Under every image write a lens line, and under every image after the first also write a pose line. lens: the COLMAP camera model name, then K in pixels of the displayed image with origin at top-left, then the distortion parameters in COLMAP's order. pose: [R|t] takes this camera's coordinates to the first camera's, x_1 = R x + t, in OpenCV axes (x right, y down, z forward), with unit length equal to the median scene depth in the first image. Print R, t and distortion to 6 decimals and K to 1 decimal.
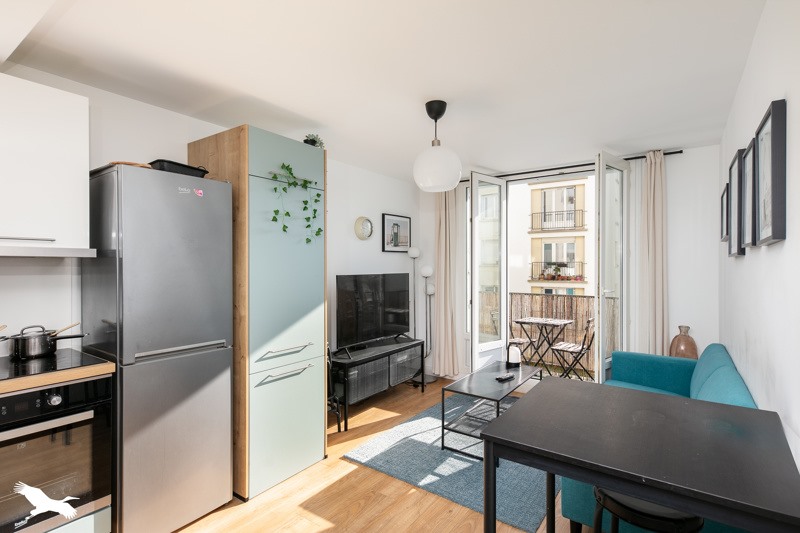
lens RADIAL K [[397.2, 0, 396.3], [0, 397.2, 266.5], [0, 0, 1]] dist [0.012811, -0.001197]
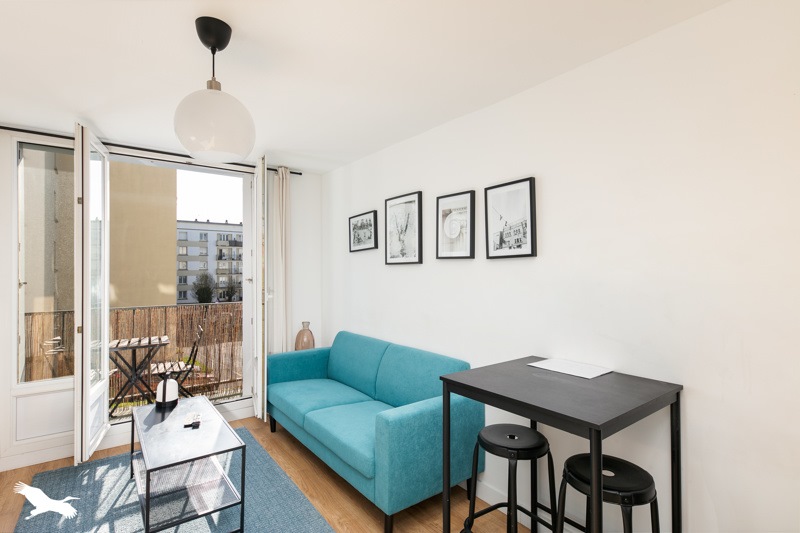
lens RADIAL K [[397.2, 0, 400.9], [0, 397.2, 267.5], [0, 0, 1]] dist [0.012811, -0.001197]
pose [[0.285185, -0.001039, 0.958472, -0.327973], [0.004276, 0.999991, -0.000188, -0.009640], [-0.958463, 0.004153, 0.285187, 0.391591]]
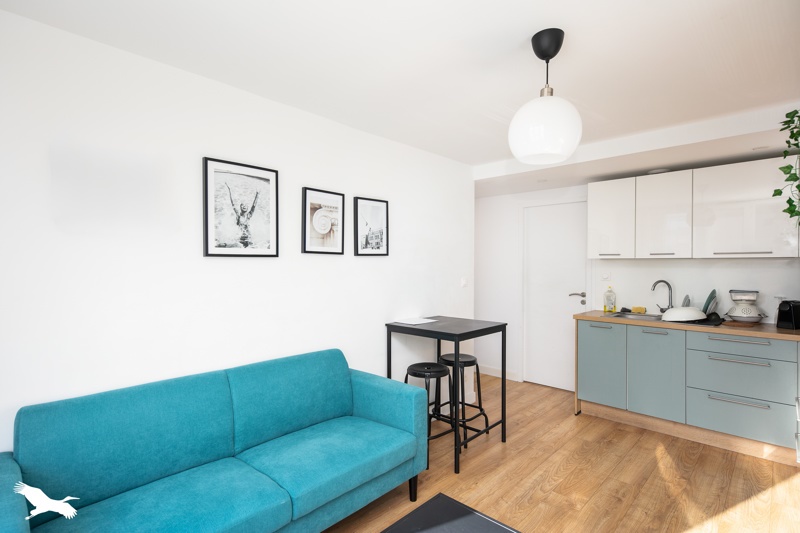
lens RADIAL K [[397.2, 0, 400.4], [0, 397.2, 267.5], [0, 0, 1]] dist [0.012811, -0.001197]
pose [[-0.991393, -0.003402, 0.130879, -0.125161], [-0.002893, 0.999987, 0.004084, -0.006927], [-0.130891, 0.003670, -0.991390, 0.740527]]
